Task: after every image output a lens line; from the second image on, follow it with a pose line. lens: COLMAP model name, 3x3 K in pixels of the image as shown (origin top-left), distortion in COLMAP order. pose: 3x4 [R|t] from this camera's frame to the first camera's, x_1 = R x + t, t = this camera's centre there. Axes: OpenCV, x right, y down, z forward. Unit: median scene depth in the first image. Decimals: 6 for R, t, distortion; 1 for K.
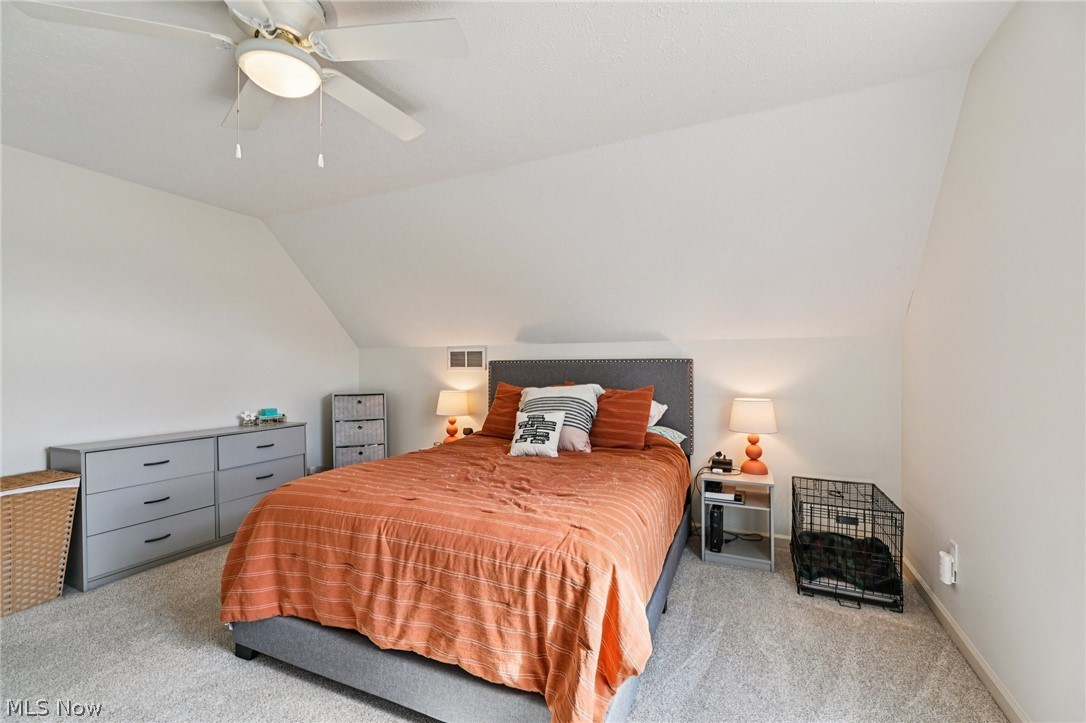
lens RADIAL K [[456.4, 0, 544.9], [0, 456.4, 368.3], [0, 0, 1]] dist [-0.019287, -0.001237]
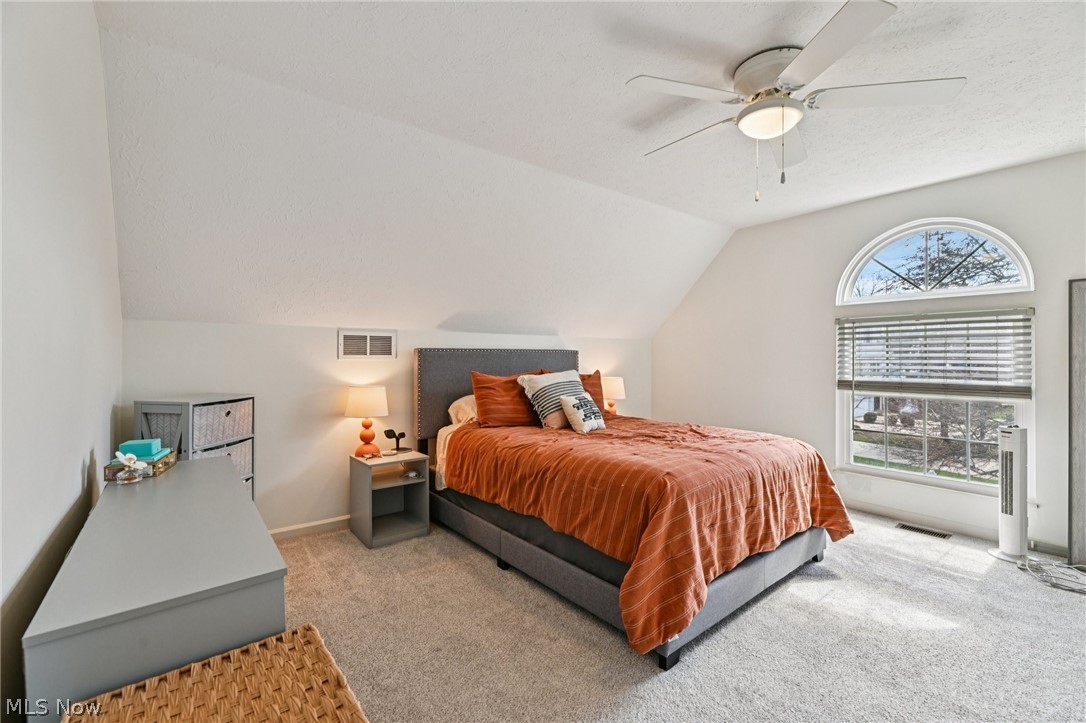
lens RADIAL K [[456.4, 0, 547.5], [0, 456.4, 358.7], [0, 0, 1]] dist [-0.019287, -0.001237]
pose [[0.454113, -0.000529, 0.890944, -1.374962], [-0.002836, 0.999994, 0.002039, 0.001925], [-0.890940, -0.003453, 0.454108, 0.676404]]
